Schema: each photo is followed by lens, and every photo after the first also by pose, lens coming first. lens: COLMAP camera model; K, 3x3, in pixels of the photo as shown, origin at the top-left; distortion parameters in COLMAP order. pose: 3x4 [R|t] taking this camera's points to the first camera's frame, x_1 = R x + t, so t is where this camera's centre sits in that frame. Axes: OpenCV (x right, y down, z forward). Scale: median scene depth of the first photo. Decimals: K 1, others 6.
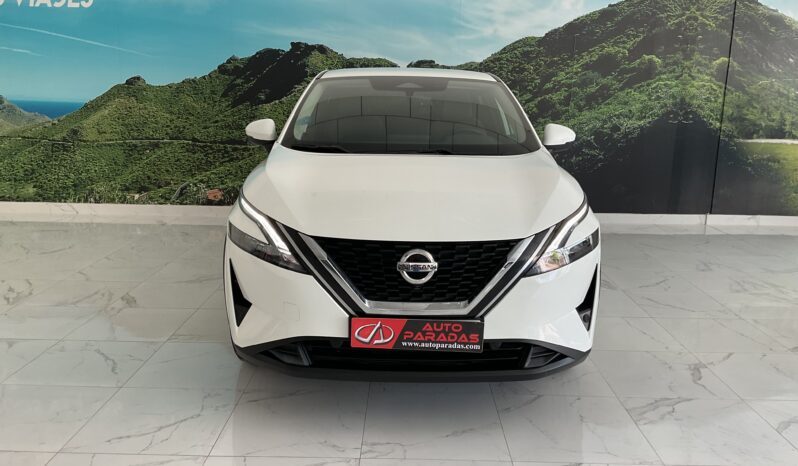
lens RADIAL K [[660.7, 0, 398.4], [0, 660.7, 227.3], [0, 0, 1]] dist [0.079312, -0.154882]
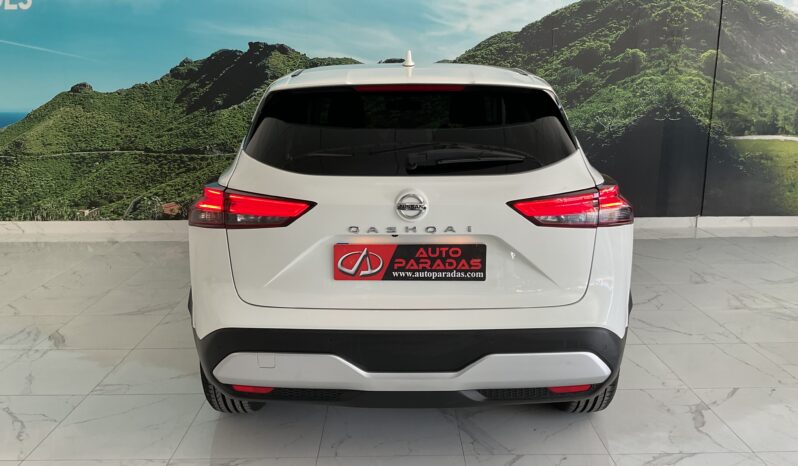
lens RADIAL K [[660.7, 0, 398.4], [0, 660.7, 227.3], [0, 0, 1]] dist [0.079312, -0.154882]
pose [[0.999477, -0.025131, 0.020372, 0.021112], [0.025030, 0.999673, 0.005197, -0.020526], [-0.020496, -0.004685, 0.999779, 0.068277]]
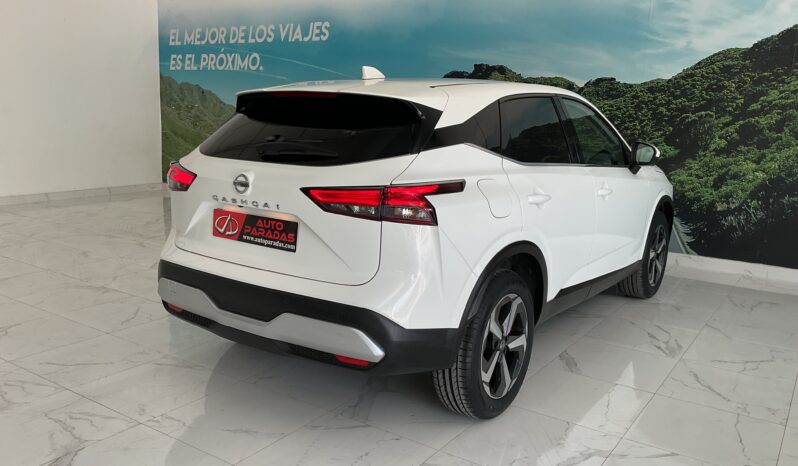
lens RADIAL K [[660.7, 0, 398.4], [0, 660.7, 227.3], [0, 0, 1]] dist [0.079312, -0.154882]
pose [[0.834245, 0.102621, -0.541760, 0.320096], [-0.122275, 0.992496, -0.000288, -0.014023], [0.537666, 0.066484, 0.840533, 0.093565]]
